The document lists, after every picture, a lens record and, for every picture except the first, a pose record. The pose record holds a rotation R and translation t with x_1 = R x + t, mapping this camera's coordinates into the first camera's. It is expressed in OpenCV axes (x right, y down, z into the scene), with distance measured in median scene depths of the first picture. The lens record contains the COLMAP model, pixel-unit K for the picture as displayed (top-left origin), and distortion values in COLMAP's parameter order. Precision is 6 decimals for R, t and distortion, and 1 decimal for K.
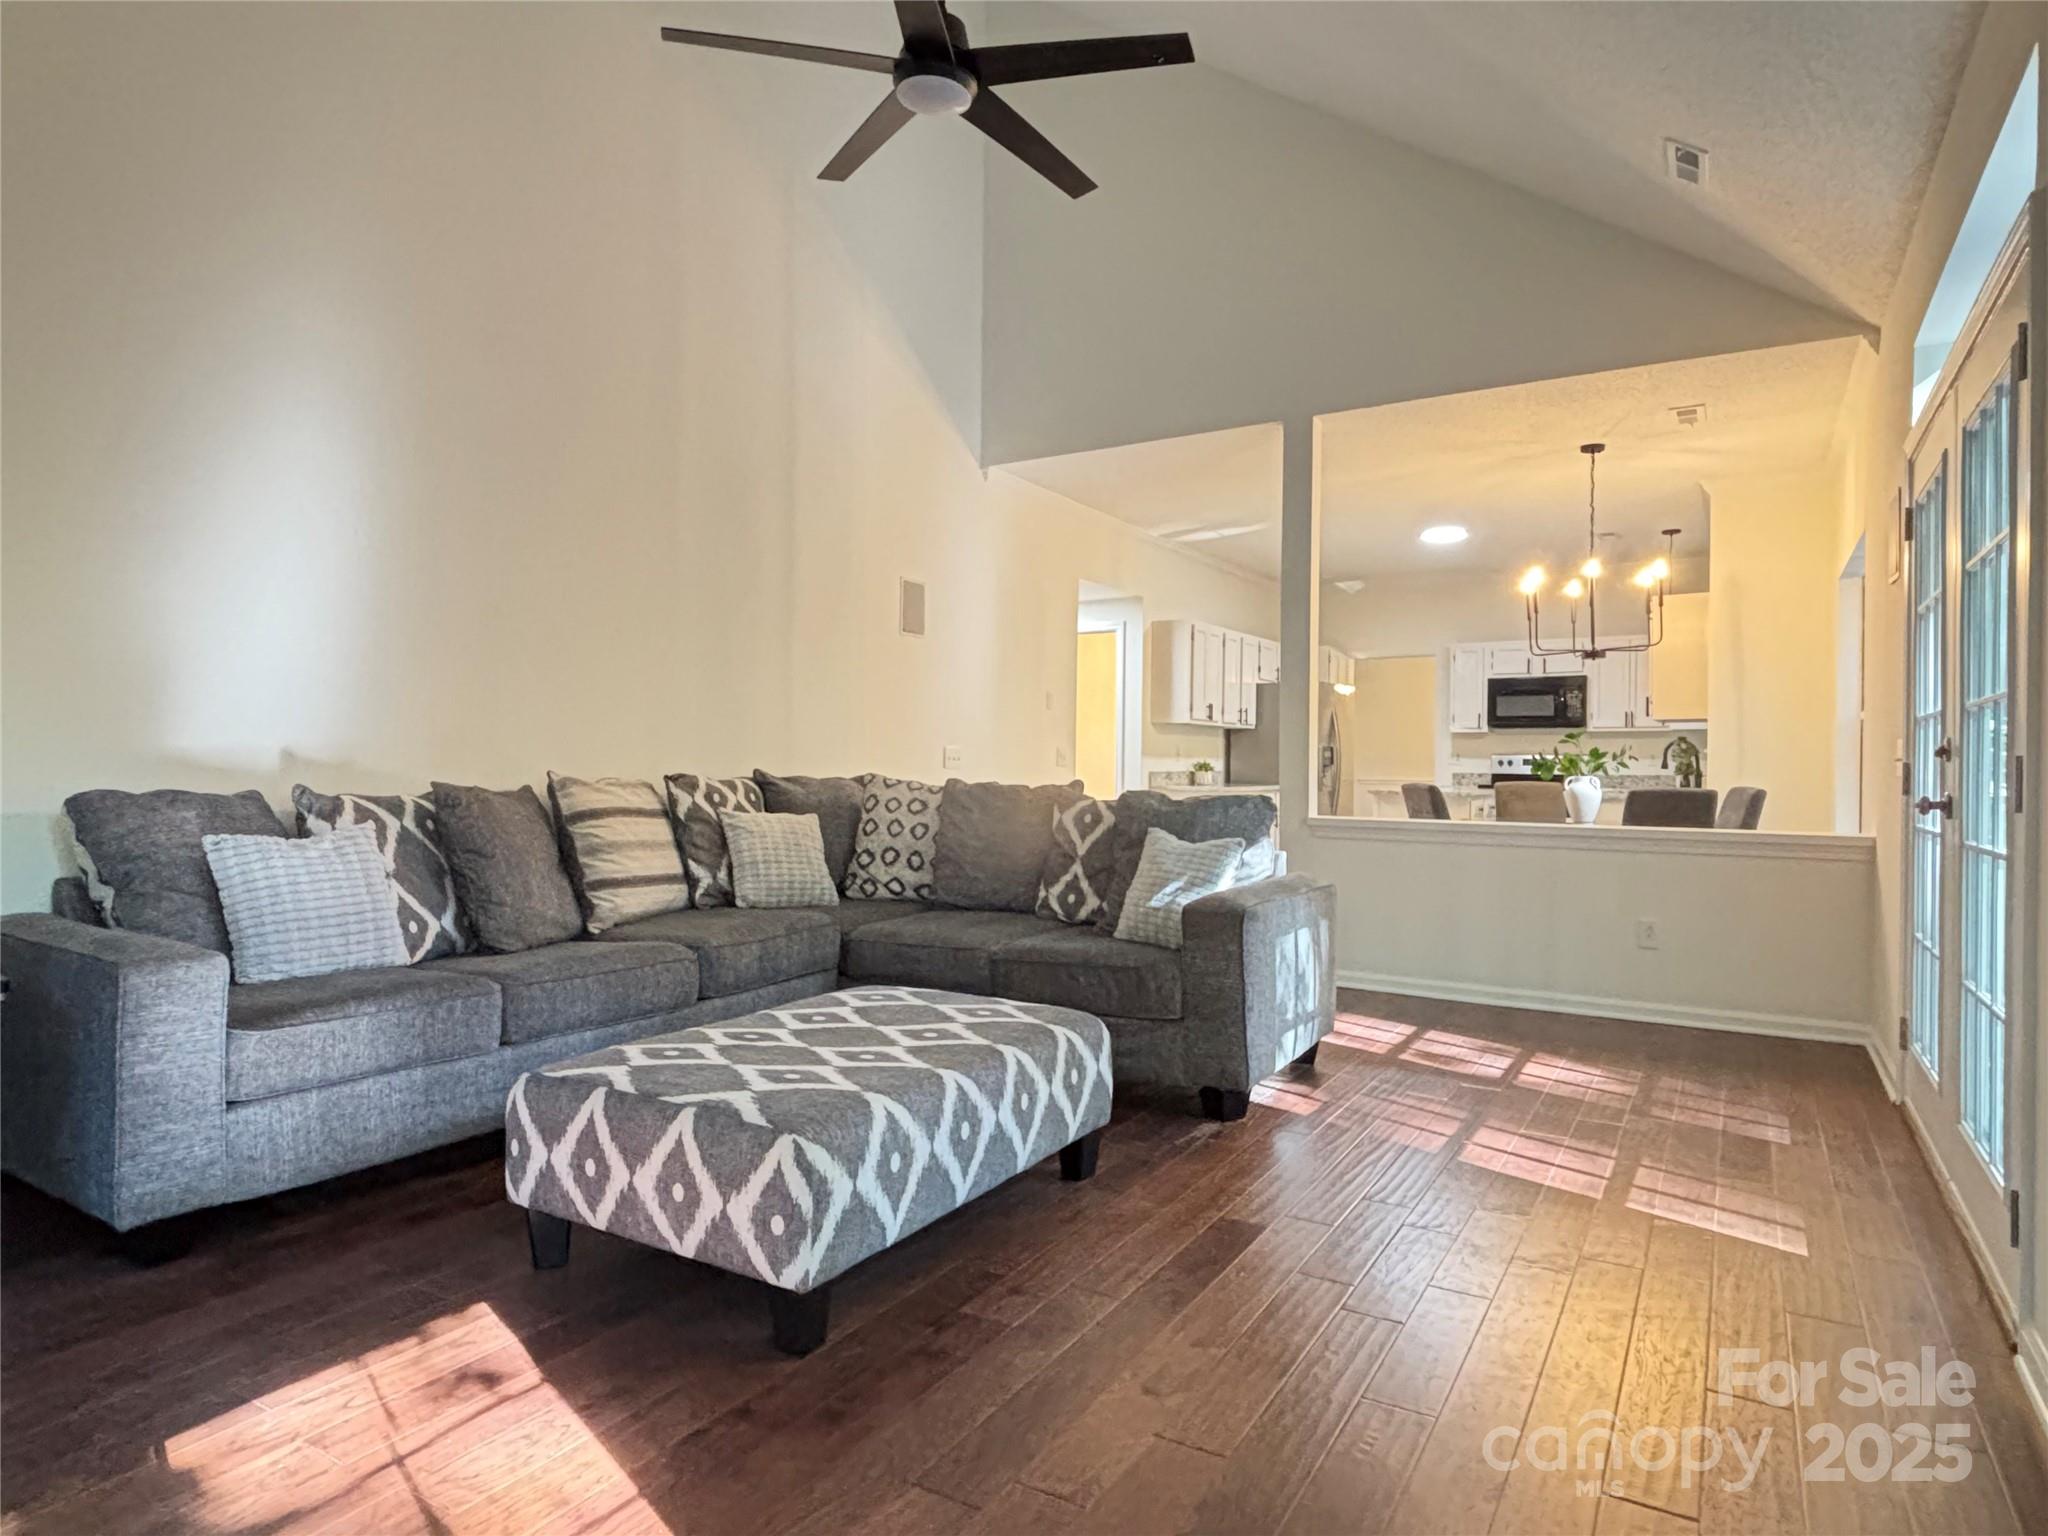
lens RADIAL K [[1142.0, 0, 1019.2], [0, 1142.0, 760.7], [0, 0, 1]] dist [0.005400, -0.002000]
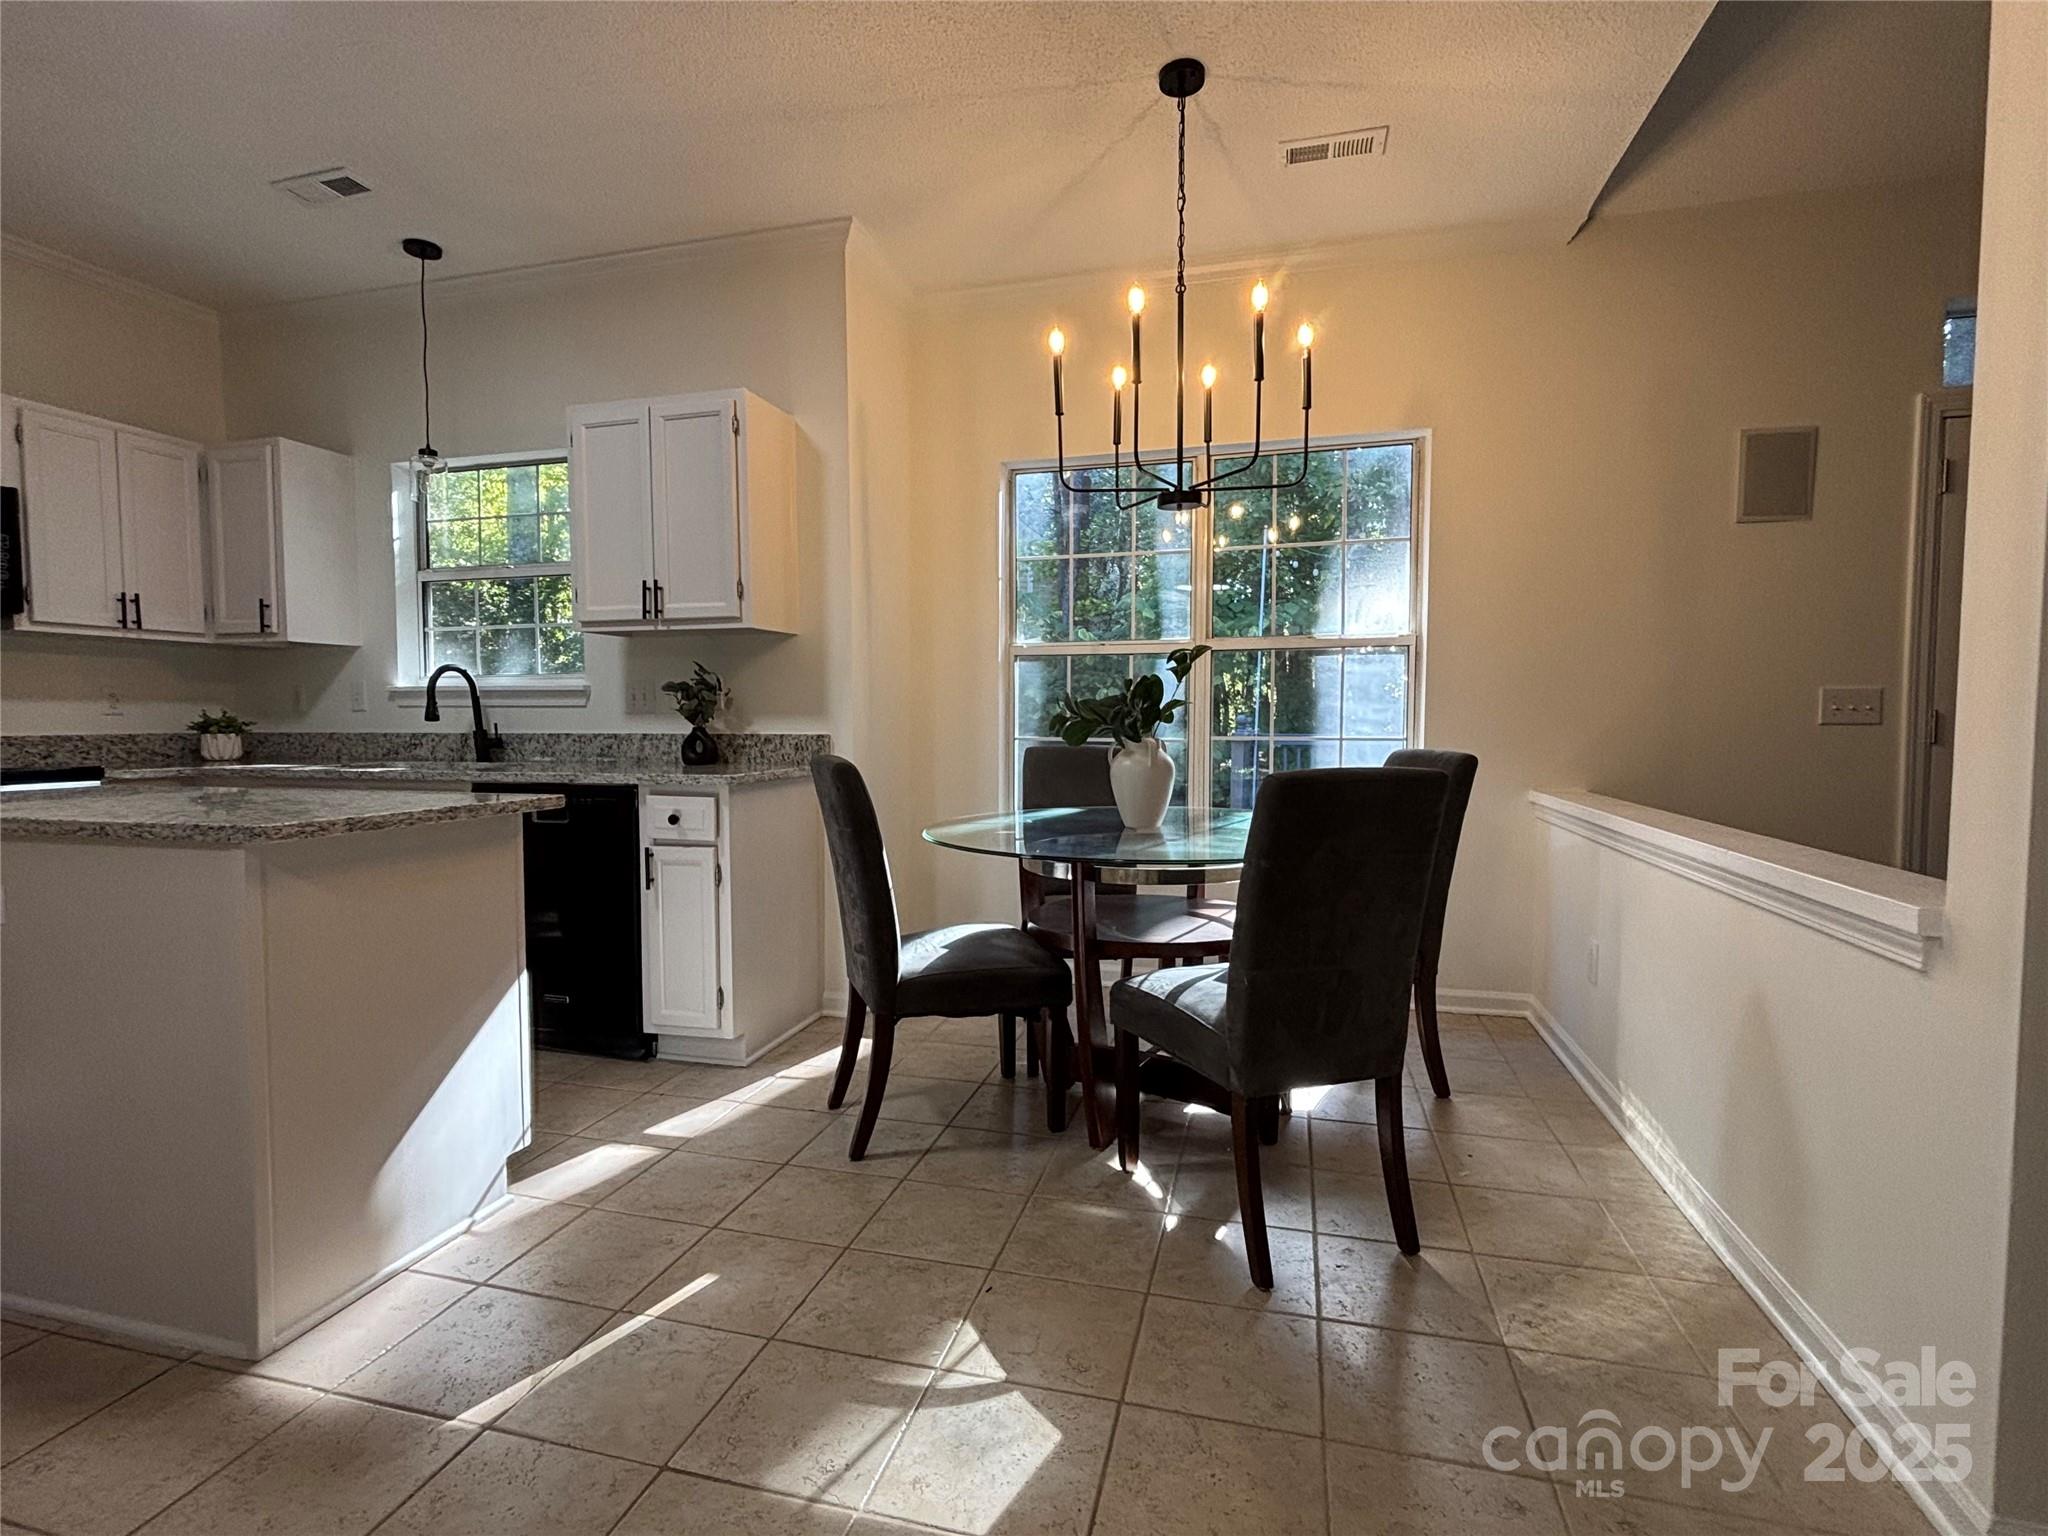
lens RADIAL K [[998.5, 0, 1038.3], [0, 998.5, 768.5], [0, 0, 1]] dist [0.002838, -0.001283]
pose [[-0.298024, -0.053298, 0.953069, 0.052199], [-0.000139, 0.998442, 0.055792, 0.003164], [-0.954558, 0.016495, -0.297568, 0.734903]]
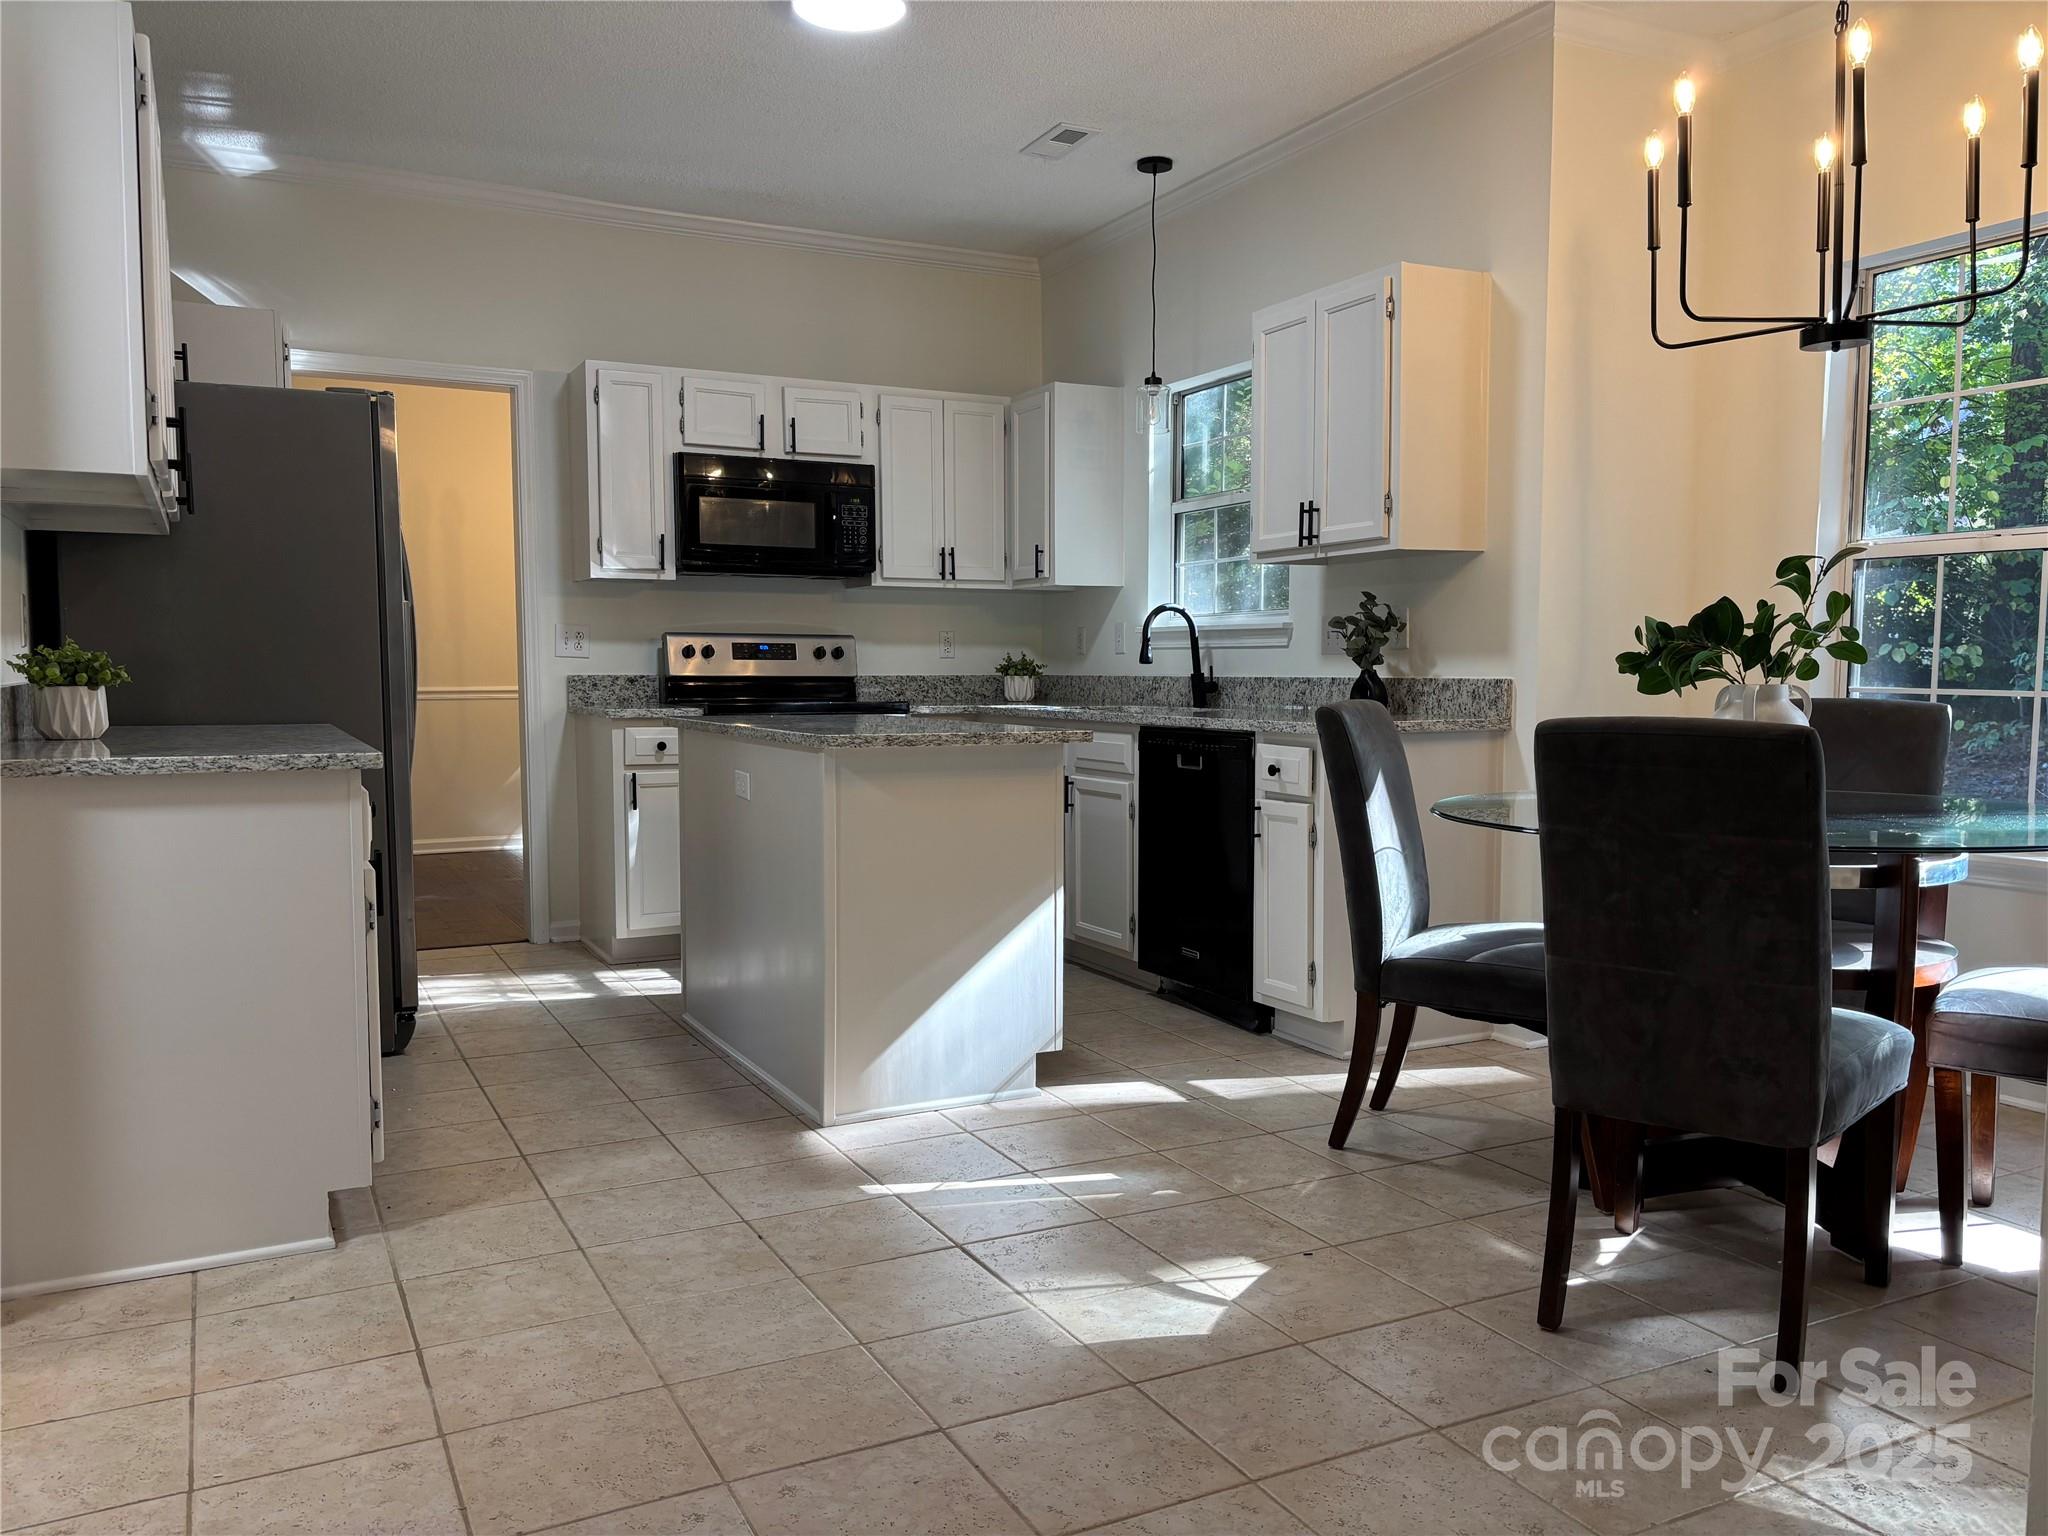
lens RADIAL K [[1587.4, 0, 1010.1], [0, 1587.4, 812.9], [0, 0, 1]] dist [0.047503, -0.041891]
pose [[0.516982, -0.087868, 0.851475, -0.042032], [0.005454, 0.995036, 0.099371, 0.003005], [-0.855979, -0.046729, 0.514895, 0.583906]]
